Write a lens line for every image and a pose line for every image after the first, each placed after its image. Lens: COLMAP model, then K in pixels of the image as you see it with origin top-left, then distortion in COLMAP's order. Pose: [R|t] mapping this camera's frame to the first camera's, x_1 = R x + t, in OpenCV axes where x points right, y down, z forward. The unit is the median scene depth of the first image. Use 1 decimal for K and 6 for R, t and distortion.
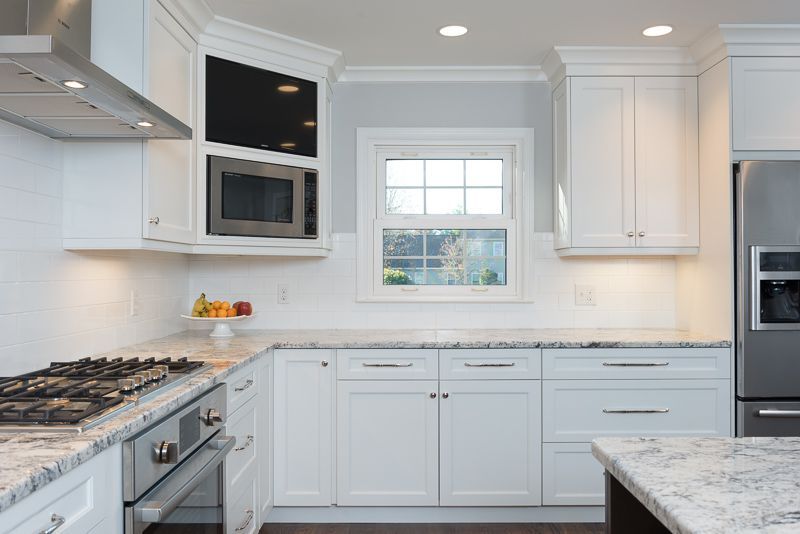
lens RADIAL K [[667.4, 0, 396.6], [0, 667.4, 262.7], [0, 0, 1]] dist [-0.008893, -0.016519]
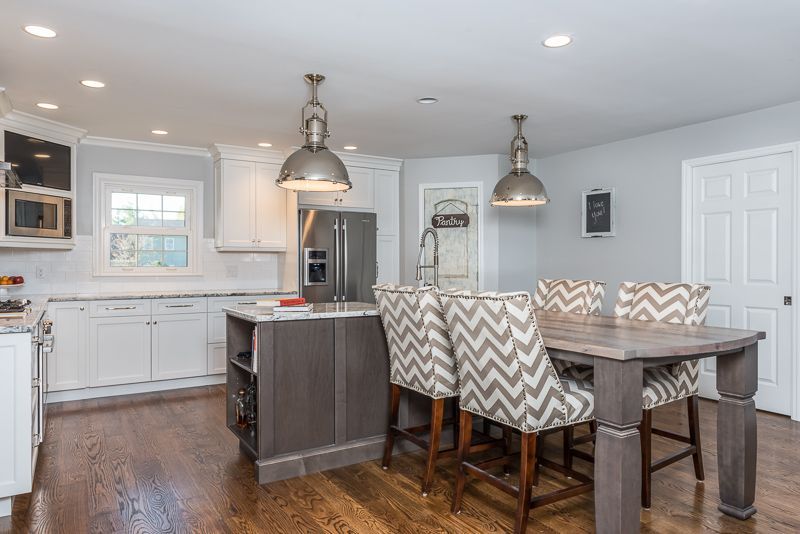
lens RADIAL K [[536.4, 0, 399.4], [0, 536.4, 268.7], [0, 0, 1]] dist [0.008374, -0.004477]
pose [[0.849915, -0.001975, 0.526916, -0.141758], [-0.010274, 0.999741, 0.020319, 0.004961], [-0.526819, -0.022683, 0.849675, -0.673322]]
